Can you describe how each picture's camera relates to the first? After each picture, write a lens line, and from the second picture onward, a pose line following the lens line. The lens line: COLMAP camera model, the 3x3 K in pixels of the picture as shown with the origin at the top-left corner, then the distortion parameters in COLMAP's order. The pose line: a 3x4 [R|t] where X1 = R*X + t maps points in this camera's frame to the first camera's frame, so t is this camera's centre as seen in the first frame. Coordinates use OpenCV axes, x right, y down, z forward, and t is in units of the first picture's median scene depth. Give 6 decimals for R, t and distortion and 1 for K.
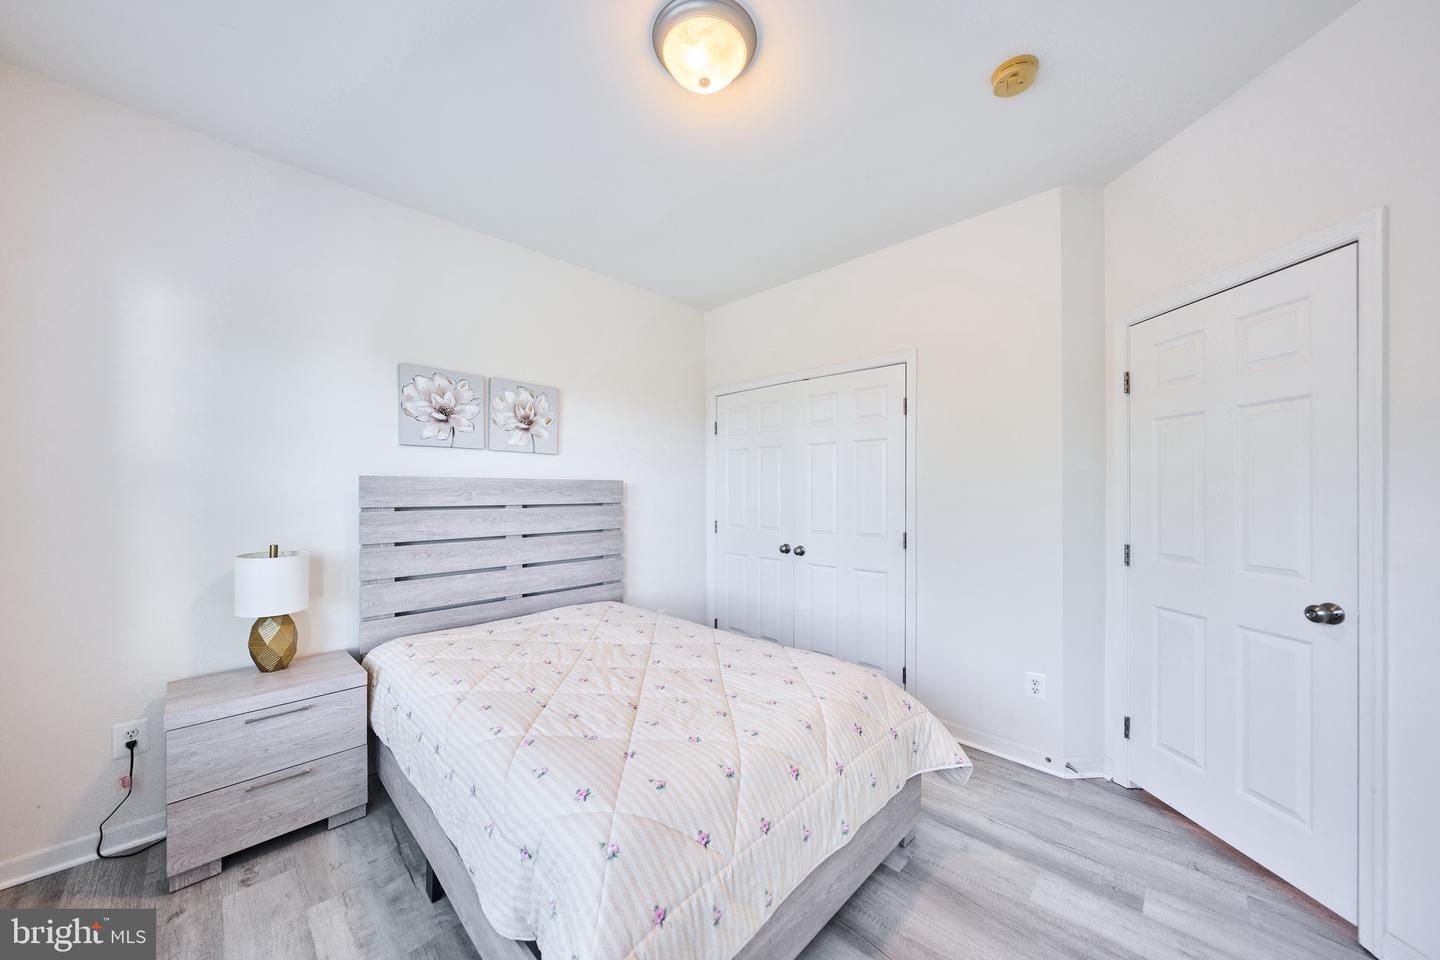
lens RADIAL K [[493.7, 0, 725.3], [0, 493.7, 495.3], [0, 0, 1]] dist [-0.004315, 0.000812]
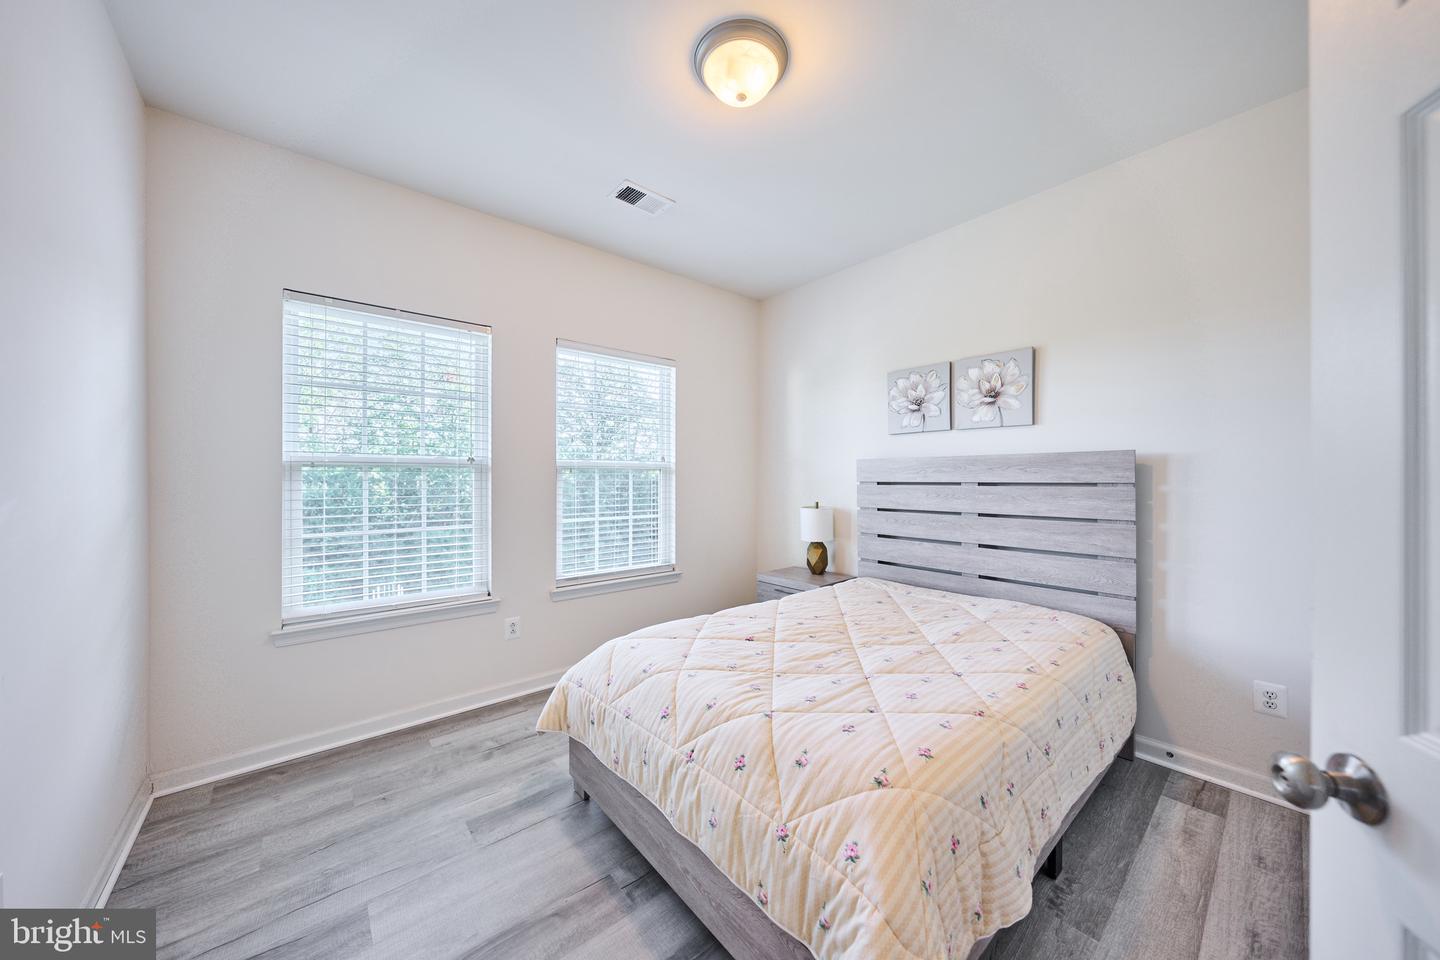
lens RADIAL K [[493.7, 0, 725.6], [0, 493.7, 473.6], [0, 0, 1]] dist [-0.004315, 0.000812]
pose [[-0.090397, -0.000502, -0.995906, 0.609048], [0.004180, 0.999991, -0.000884, 0.000532], [0.995897, -0.004243, -0.090394, 0.601766]]
